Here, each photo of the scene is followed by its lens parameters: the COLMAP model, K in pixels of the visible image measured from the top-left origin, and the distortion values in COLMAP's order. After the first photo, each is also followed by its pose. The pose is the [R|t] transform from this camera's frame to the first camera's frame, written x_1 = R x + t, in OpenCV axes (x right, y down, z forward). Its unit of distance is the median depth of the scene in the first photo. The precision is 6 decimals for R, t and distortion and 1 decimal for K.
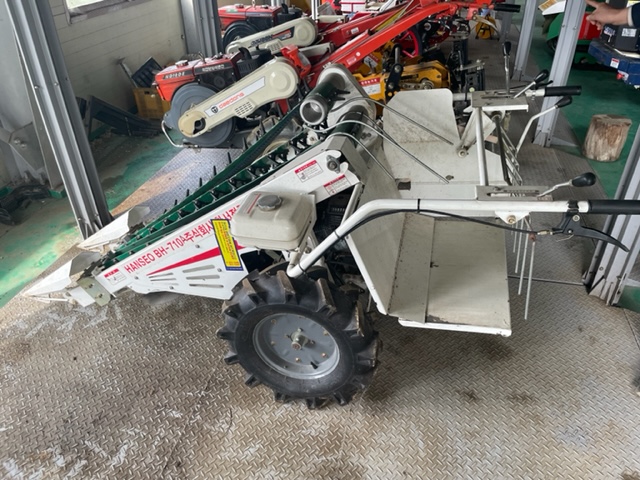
lens RADIAL K [[495.0, 0, 322.8], [0, 495.0, 240.9], [0, 0, 1]] dist [0.071284, -0.099916]
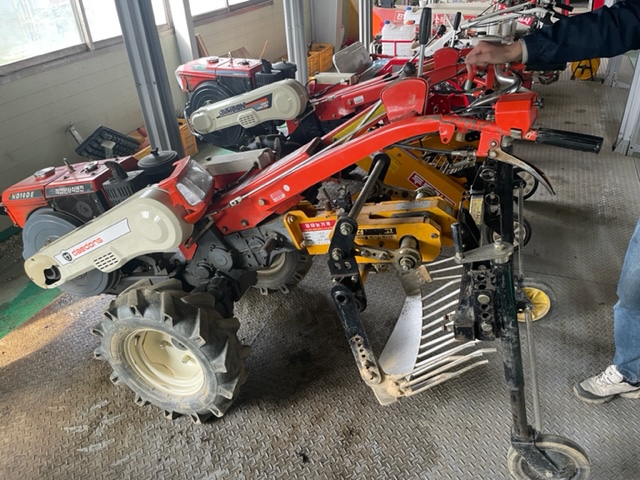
lens RADIAL K [[495.0, 0, 317.3], [0, 495.0, 239.5], [0, 0, 1]] dist [0.071284, -0.099916]
pose [[0.980763, 0.066097, -0.183670, 0.172164], [-0.069437, 0.997516, -0.011808, -0.258087], [0.182433, 0.024334, 0.982917, 0.386030]]
